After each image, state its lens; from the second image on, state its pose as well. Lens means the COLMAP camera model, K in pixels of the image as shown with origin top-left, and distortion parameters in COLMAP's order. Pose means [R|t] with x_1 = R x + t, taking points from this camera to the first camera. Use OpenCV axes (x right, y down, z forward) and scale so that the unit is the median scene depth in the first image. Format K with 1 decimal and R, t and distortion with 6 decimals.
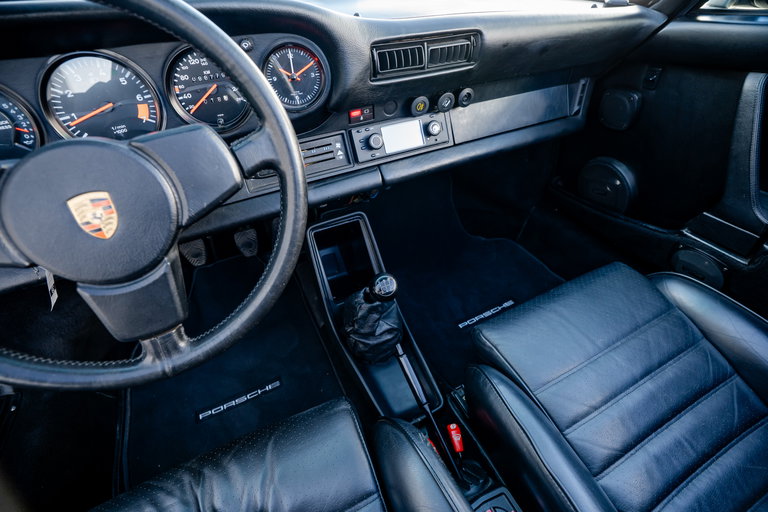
lens RADIAL K [[352.8, 0, 384.3], [0, 352.8, 253.7], [0, 0, 1]] dist [-0.052736, 0.013269]
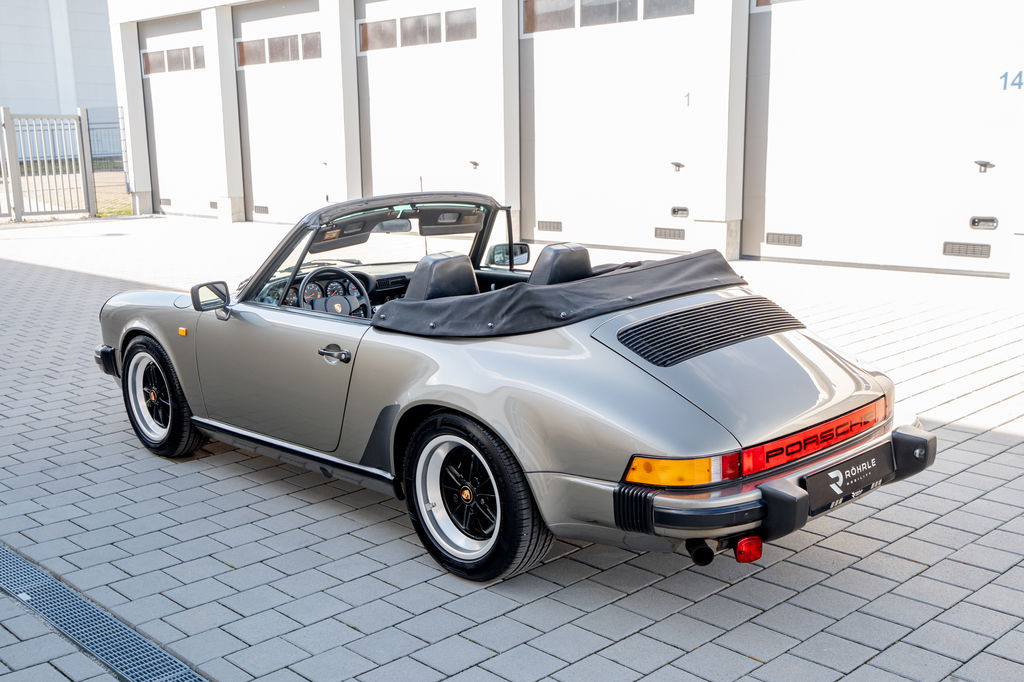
lens RADIAL K [[1005.0, 0, 513.9], [0, 1005.0, 342.0], [0, 0, 1]] dist [0.017525, 0.000000]
pose [[0.944030, -0.041598, 0.327227, -1.681358], [0.187604, 0.883661, -0.428892, 3.735415], [-0.271316, 0.466276, 0.842006, -6.252774]]
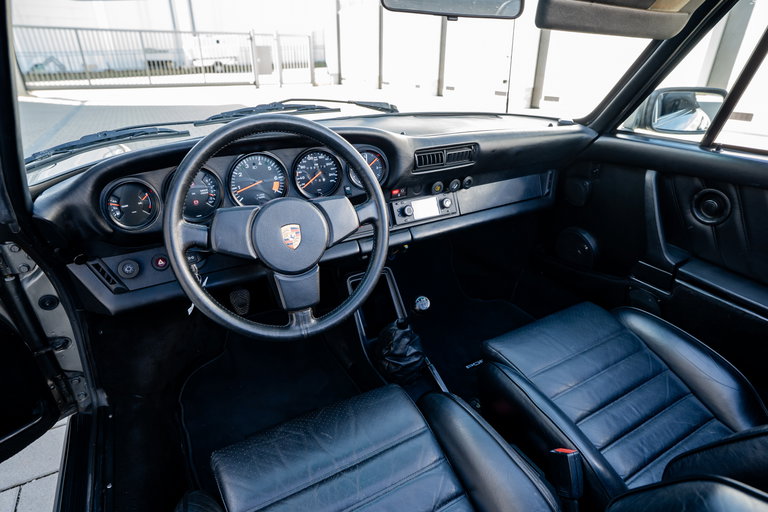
lens RADIAL K [[424.5, 0, 384.2], [0, 424.5, 274.0], [0, 0, 1]] dist [-0.045241, 0.000985]
pose [[0.997658, 0.002841, 0.068335, -0.242486], [0.011020, 0.979406, -0.201598, 0.285200], [-0.067500, 0.201879, 0.977082, -0.643017]]
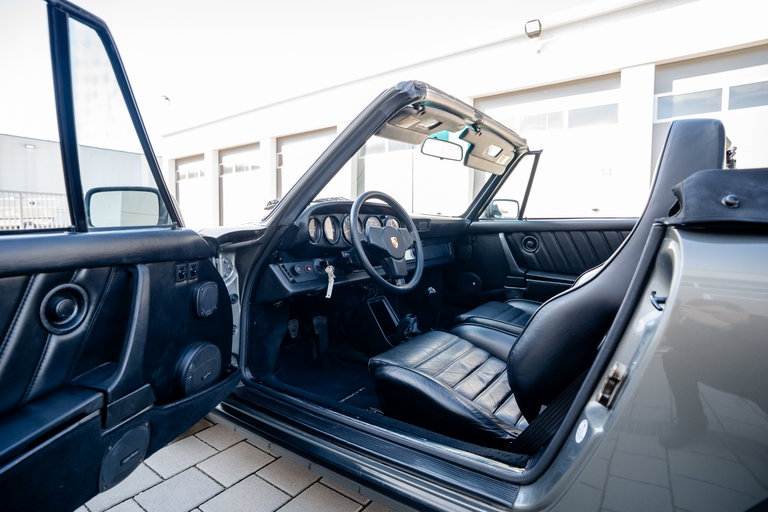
lens RADIAL K [[389.7, 0, 391.2], [0, 389.7, 249.8], [0, 0, 1]] dist [-0.045845, 0.006246]
pose [[0.879800, 0.003024, 0.475335, -1.513269], [0.270737, 0.818745, -0.506318, 1.130625], [-0.390710, 0.574149, 0.719513, -1.119908]]
